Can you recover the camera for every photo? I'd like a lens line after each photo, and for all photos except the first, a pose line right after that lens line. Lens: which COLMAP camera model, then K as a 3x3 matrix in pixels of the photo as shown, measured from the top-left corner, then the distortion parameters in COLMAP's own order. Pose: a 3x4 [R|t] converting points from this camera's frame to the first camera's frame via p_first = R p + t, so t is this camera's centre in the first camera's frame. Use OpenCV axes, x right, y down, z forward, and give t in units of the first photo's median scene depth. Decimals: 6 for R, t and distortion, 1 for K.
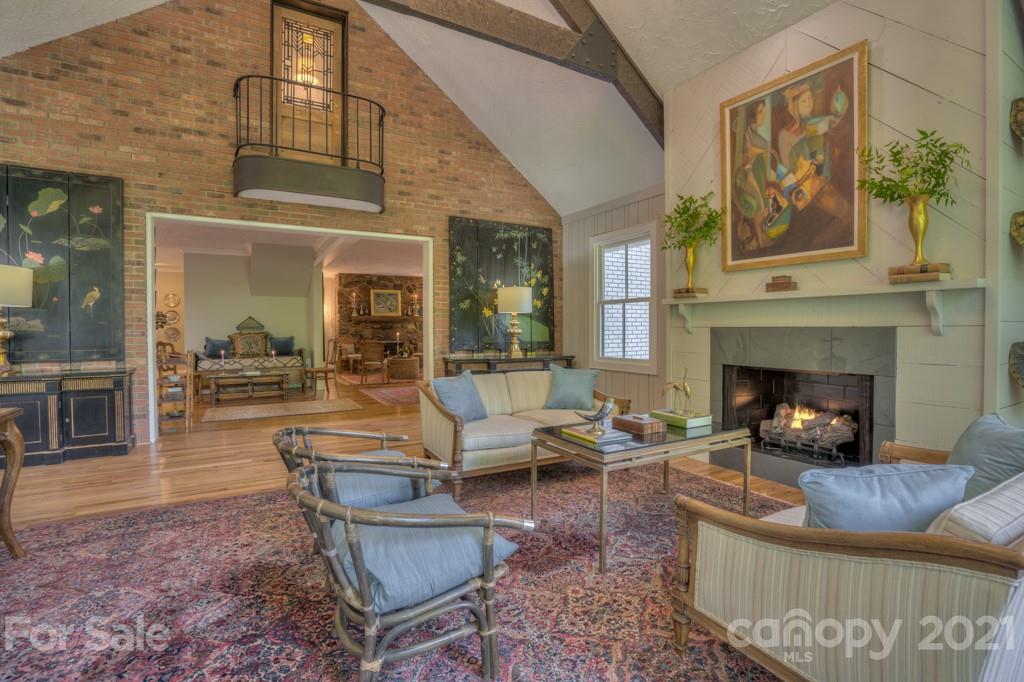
lens RADIAL K [[479.1, 0, 497.6], [0, 479.1, 340.5], [0, 0, 1]] dist [-0.050751, 0.019322]
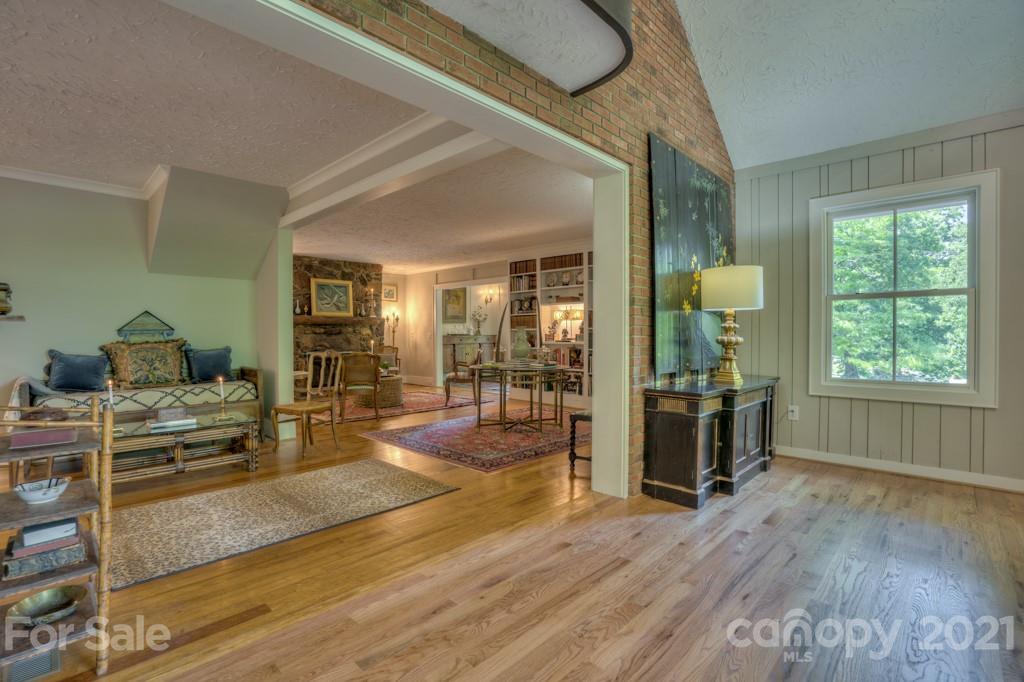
lens RADIAL K [[477.0, 0, 512.0], [0, 477.0, 341.0], [0, 0, 1]] dist [-0.022188, 0.000095]
pose [[0.951787, 0.000306, 0.306758, -0.560477], [0.003219, 0.999934, -0.010985, -0.016543], [-0.306742, 0.011443, 0.951724, 0.698749]]
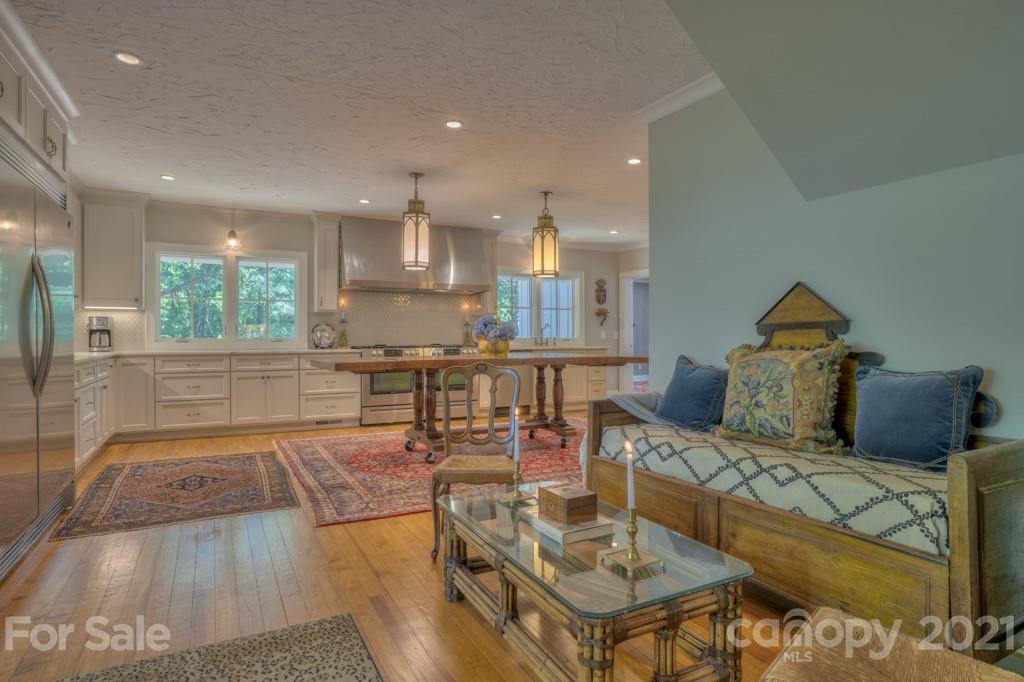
lens RADIAL K [[537.1, 0, 516.3], [0, 537.1, 330.0], [0, 0, 1]] dist [-0.041364, 0.032161]
pose [[-0.013009, -0.010302, -0.999862, -0.442926], [-0.020590, 0.999738, -0.010033, -0.034439], [0.999703, 0.020456, -0.013218, 1.635621]]
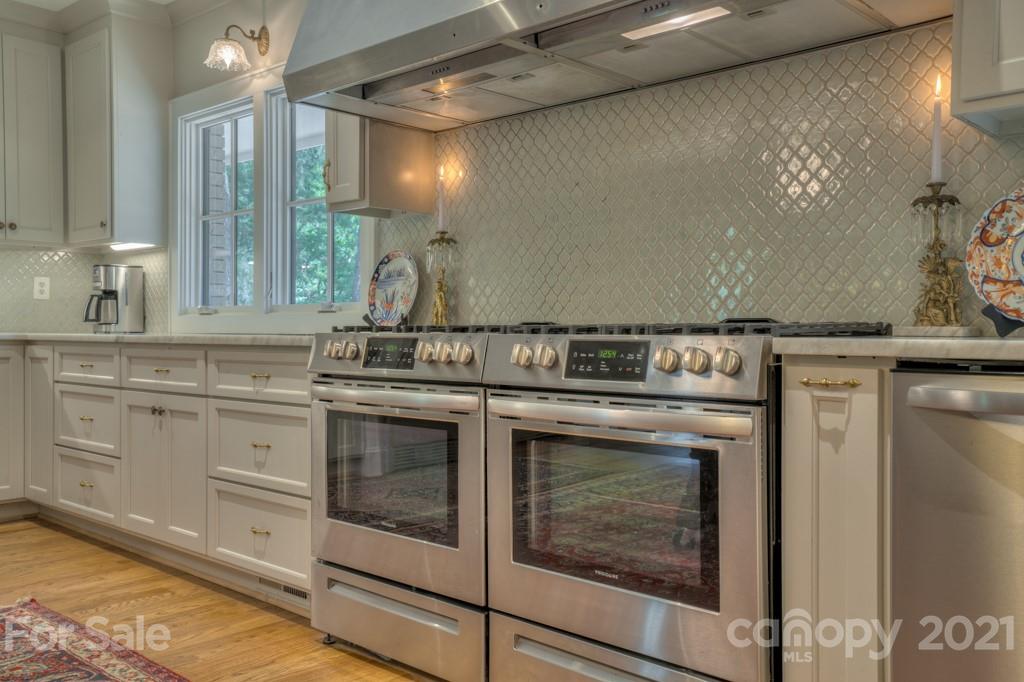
lens RADIAL K [[920.1, 0, 512.0], [0, 920.1, 341.0], [0, 0, 1]] dist [0.041433, 0.011721]
pose [[-0.952966, 0.002973, -0.303062, -1.711628], [-0.006713, 0.999500, 0.030913, -0.006909], [0.303003, 0.031494, -0.952469, 1.837325]]
